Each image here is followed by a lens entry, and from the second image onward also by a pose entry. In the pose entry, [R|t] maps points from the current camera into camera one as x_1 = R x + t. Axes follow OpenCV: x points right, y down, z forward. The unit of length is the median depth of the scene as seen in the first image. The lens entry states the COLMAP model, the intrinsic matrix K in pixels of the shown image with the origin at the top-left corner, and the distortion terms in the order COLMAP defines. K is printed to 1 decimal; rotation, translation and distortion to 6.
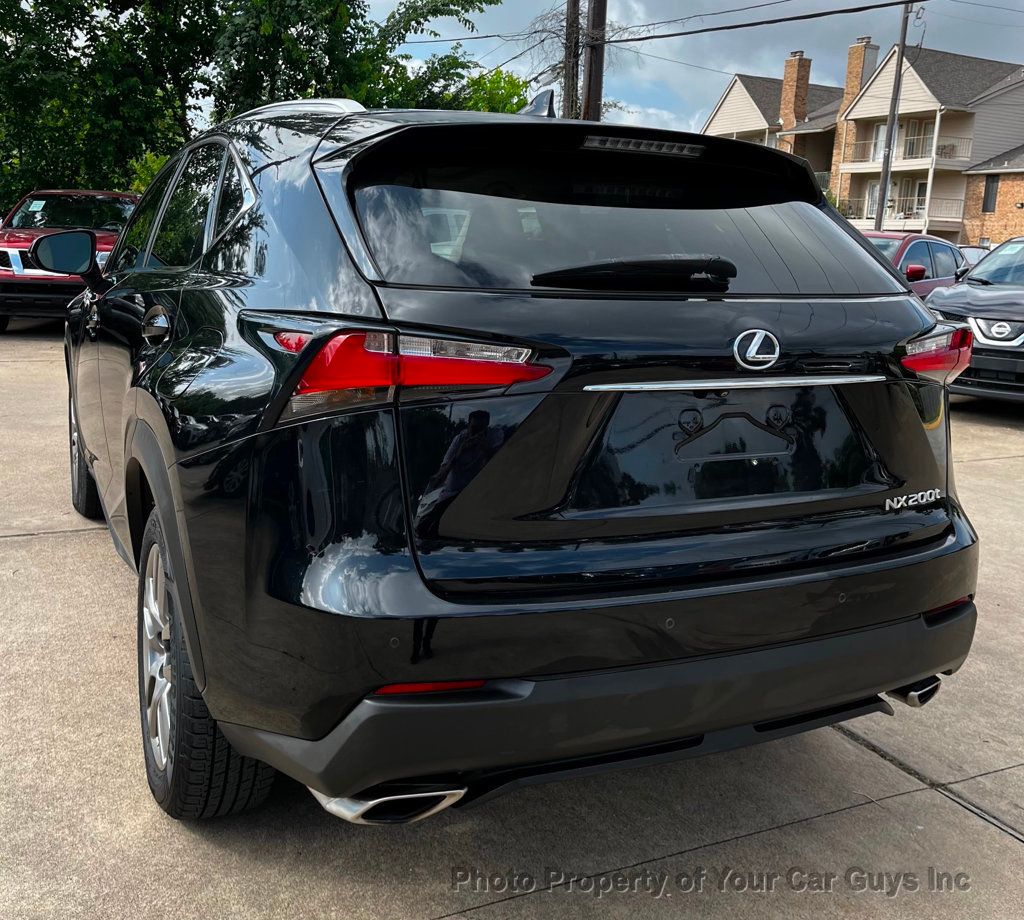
lens RADIAL K [[1015.3, 0, 514.4], [0, 1015.3, 459.6], [0, 0, 1]] dist [0.014519, 0.000000]
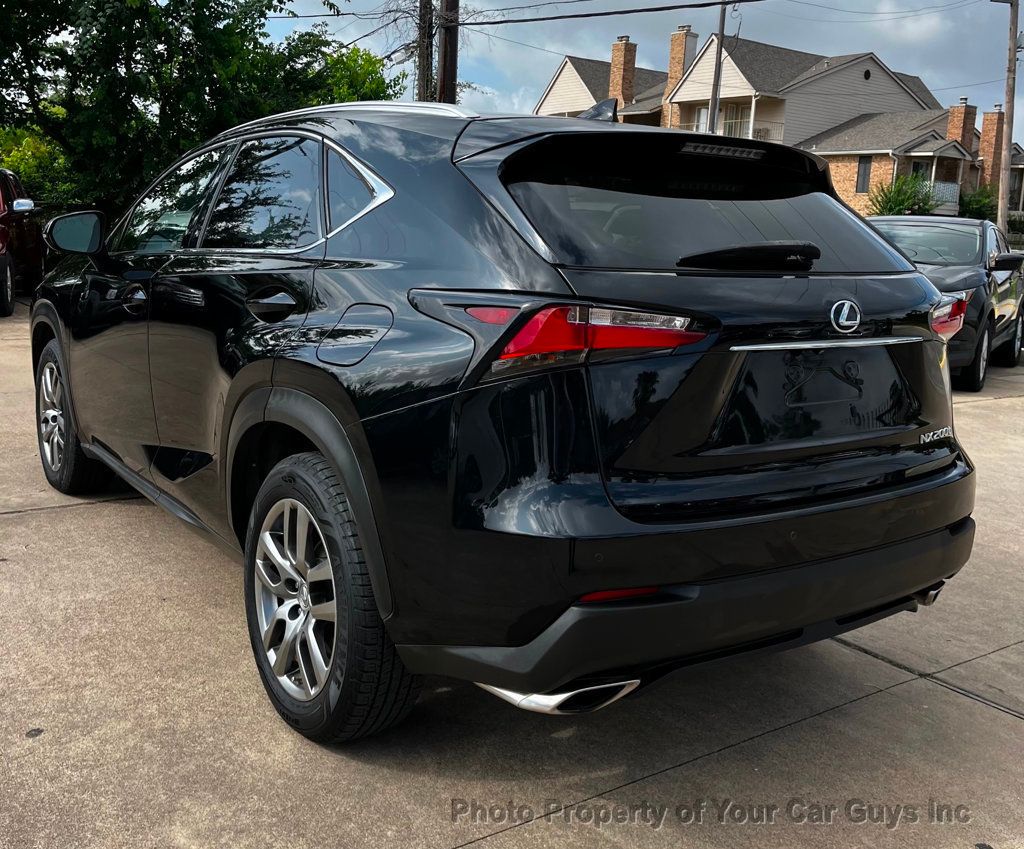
lens RADIAL K [[1017.4, 0, 510.9], [0, 1017.4, 423.8], [0, 0, 1]] dist [0.012621, 0.000000]
pose [[0.986493, -0.028055, 0.161382, -0.274048], [0.029708, 0.999528, -0.007838, 0.016096], [-0.161086, 0.012526, 0.986861, -0.129354]]
